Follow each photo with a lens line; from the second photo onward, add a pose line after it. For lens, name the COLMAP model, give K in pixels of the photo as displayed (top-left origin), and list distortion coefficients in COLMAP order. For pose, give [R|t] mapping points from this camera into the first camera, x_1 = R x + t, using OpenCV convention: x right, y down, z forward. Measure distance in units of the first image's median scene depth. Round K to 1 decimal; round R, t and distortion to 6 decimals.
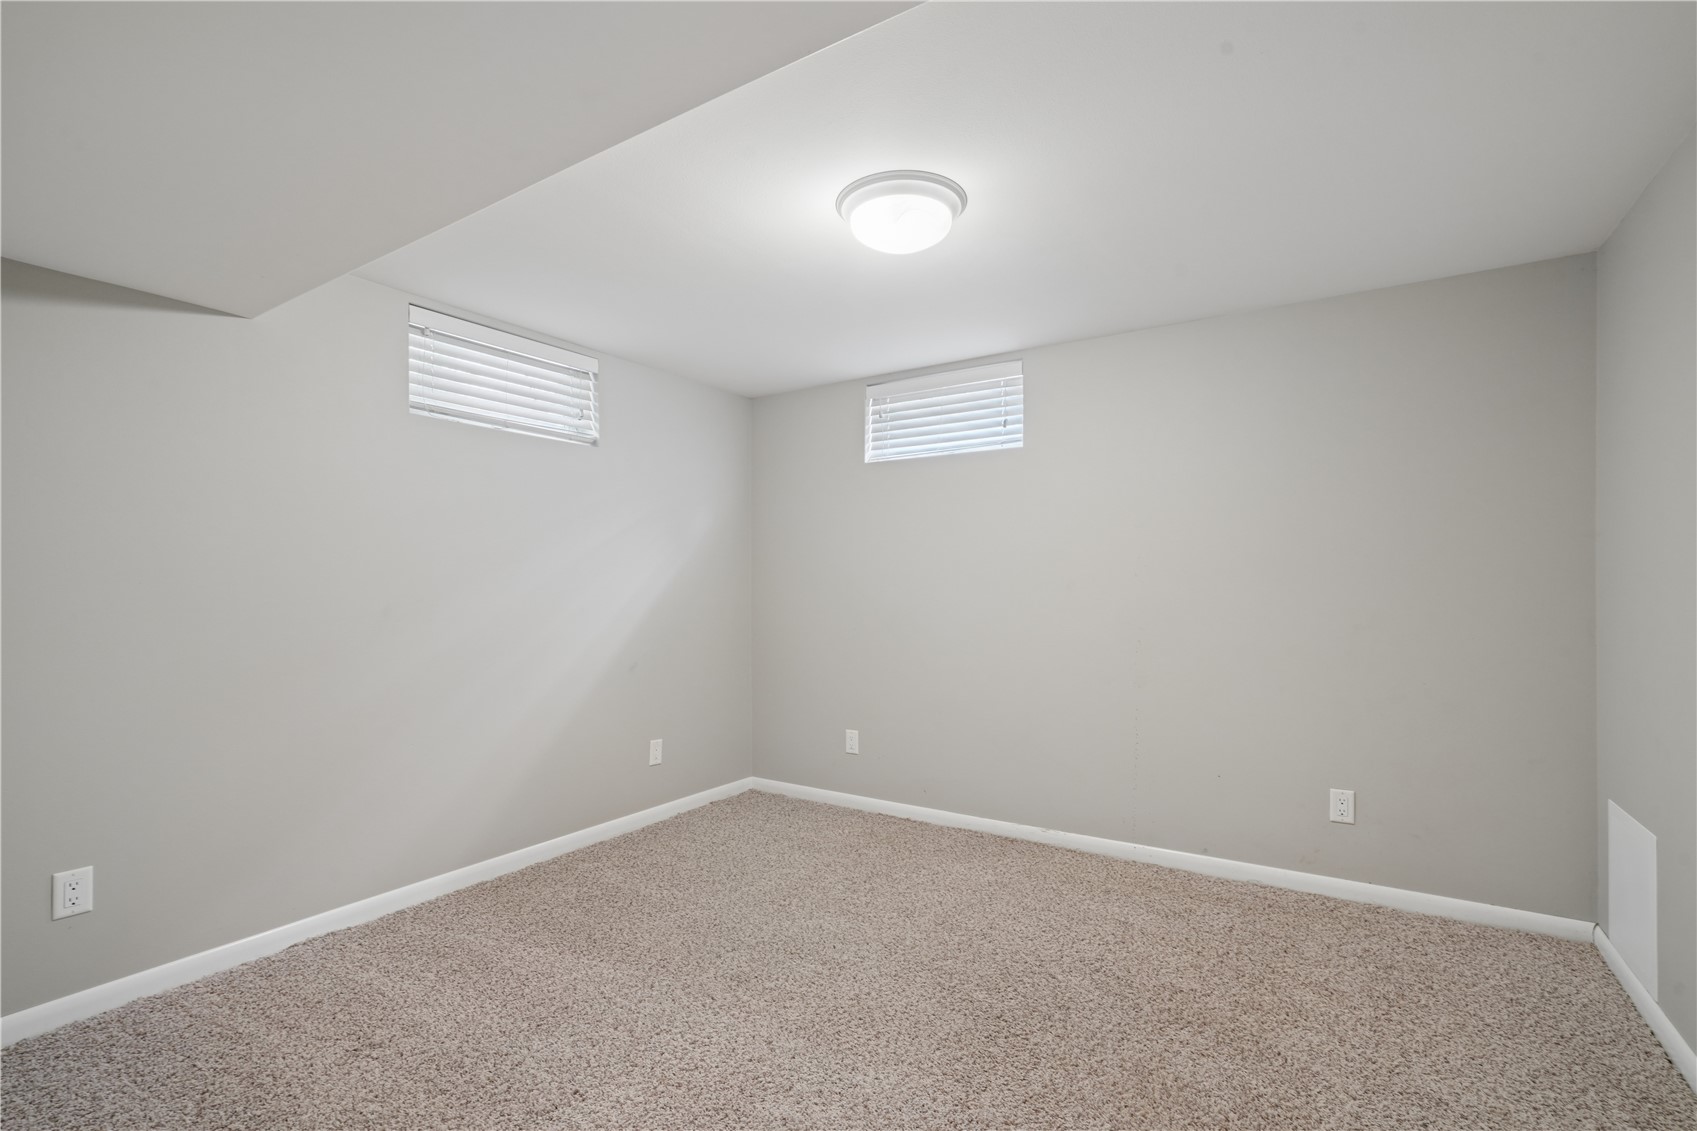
lens RADIAL K [[769.6, 0, 840.2], [0, 769.6, 574.8], [0, 0, 1]] dist [0.002003, 0.000446]
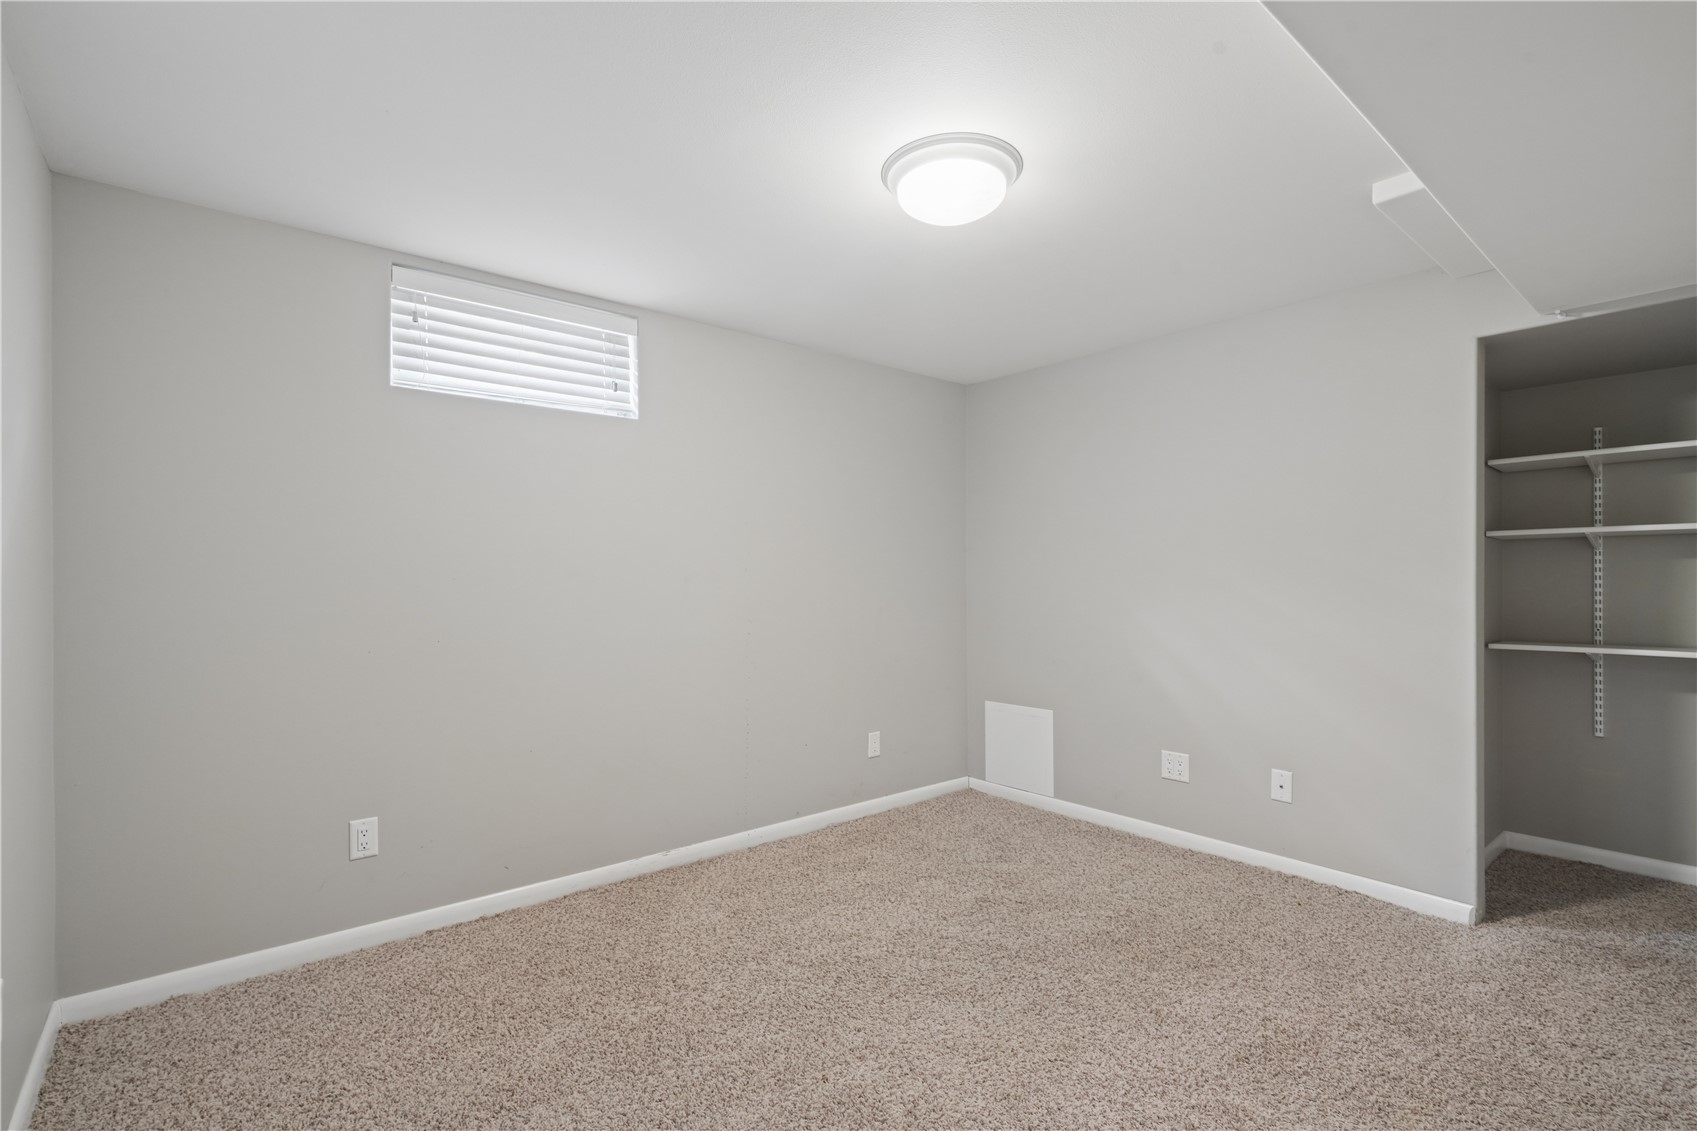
lens RADIAL K [[769.6, 0, 840.2], [0, 769.6, 574.8], [0, 0, 1]] dist [0.002003, 0.000446]
pose [[0.299505, 0.006563, 0.954072, -0.519117], [-0.010543, 0.999938, -0.003569, 0.007603], [-0.954037, -0.008990, 0.299555, 0.526572]]
